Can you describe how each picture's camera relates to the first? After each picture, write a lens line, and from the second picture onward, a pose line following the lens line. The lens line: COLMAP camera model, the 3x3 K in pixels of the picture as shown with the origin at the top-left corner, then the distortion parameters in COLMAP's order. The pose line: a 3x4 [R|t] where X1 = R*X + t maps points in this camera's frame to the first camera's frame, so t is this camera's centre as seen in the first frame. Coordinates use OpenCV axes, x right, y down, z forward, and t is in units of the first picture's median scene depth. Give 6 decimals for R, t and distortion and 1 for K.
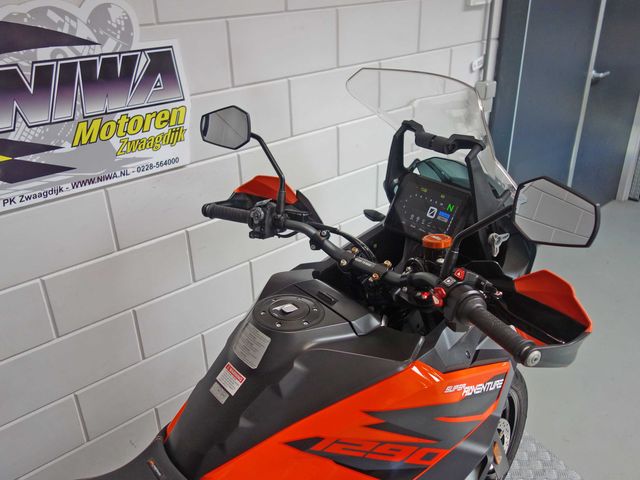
lens RADIAL K [[566.0, 0, 321.0], [0, 566.0, 241.6], [0, 0, 1]] dist [0.013563, -0.021062]
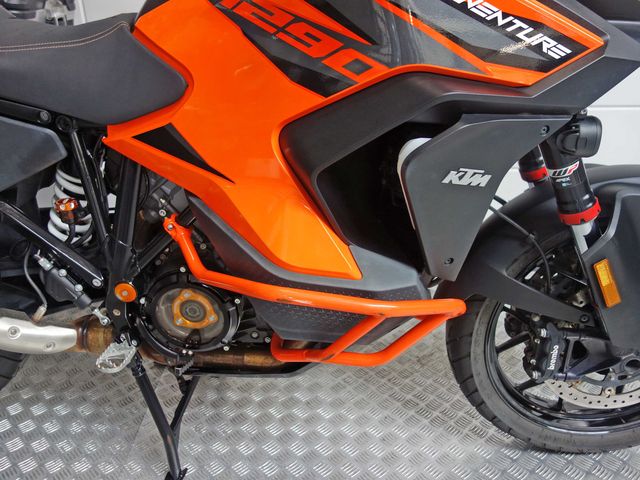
lens RADIAL K [[566.0, 0, 319.8], [0, 566.0, 241.1], [0, 0, 1]] dist [0.013563, -0.021062]
pose [[0.721383, 0.317743, -0.615342, 0.498752], [-0.309160, 0.942837, 0.124414, 0.391072], [0.619698, 0.100489, 0.778380, 0.354922]]
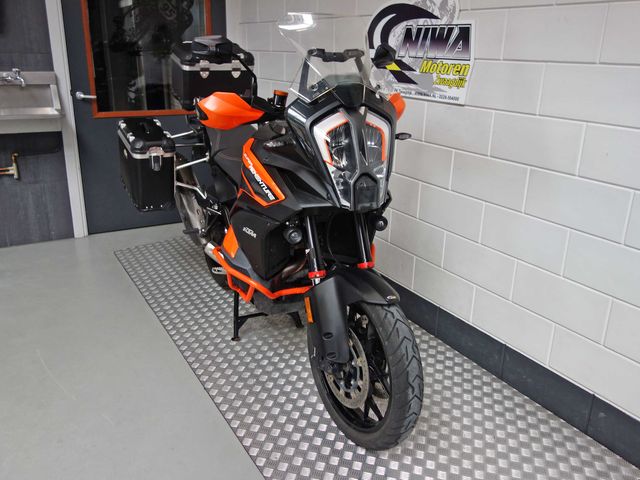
lens RADIAL K [[566.0, 0, 323.0], [0, 566.0, 235.8], [0, 0, 1]] dist [0.013563, -0.021062]
pose [[-0.201214, 0.324997, -0.924062, 1.634238], [-0.457412, 0.803014, 0.382025, -0.319014], [0.866191, 0.499545, -0.012920, 1.065852]]
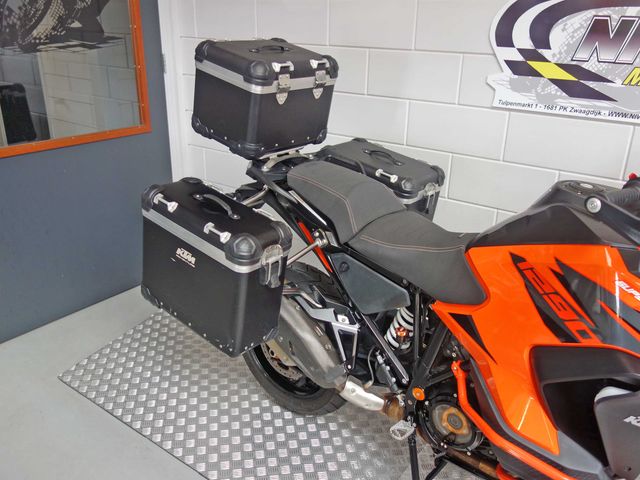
lens RADIAL K [[566.0, 0, 320.7], [0, 566.0, 245.4], [0, 0, 1]] dist [0.013563, -0.021062]
pose [[0.197840, 0.390424, -0.899126, 0.800429], [-0.462418, 0.845952, 0.265586, 0.132048], [0.864308, 0.363229, 0.347902, 0.065943]]
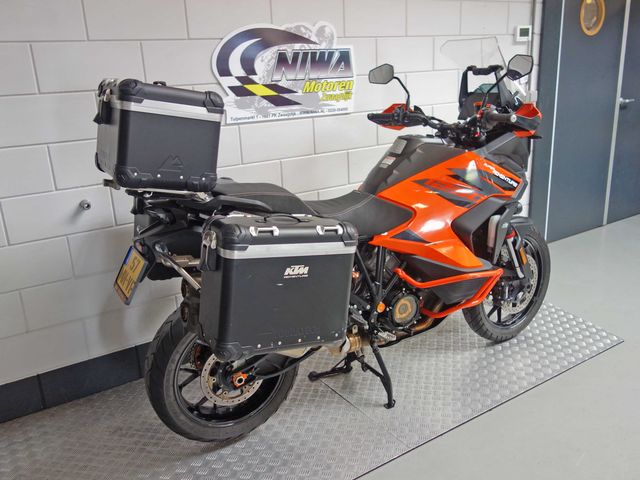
lens RADIAL K [[566.0, 0, 321.0], [0, 566.0, 240.8], [0, 0, 1]] dist [0.013563, -0.021062]
pose [[0.988948, 0.021164, -0.146742, -0.064356], [-0.044908, 0.986024, -0.160438, 0.713672], [0.141296, 0.165255, 0.976077, -0.934972]]
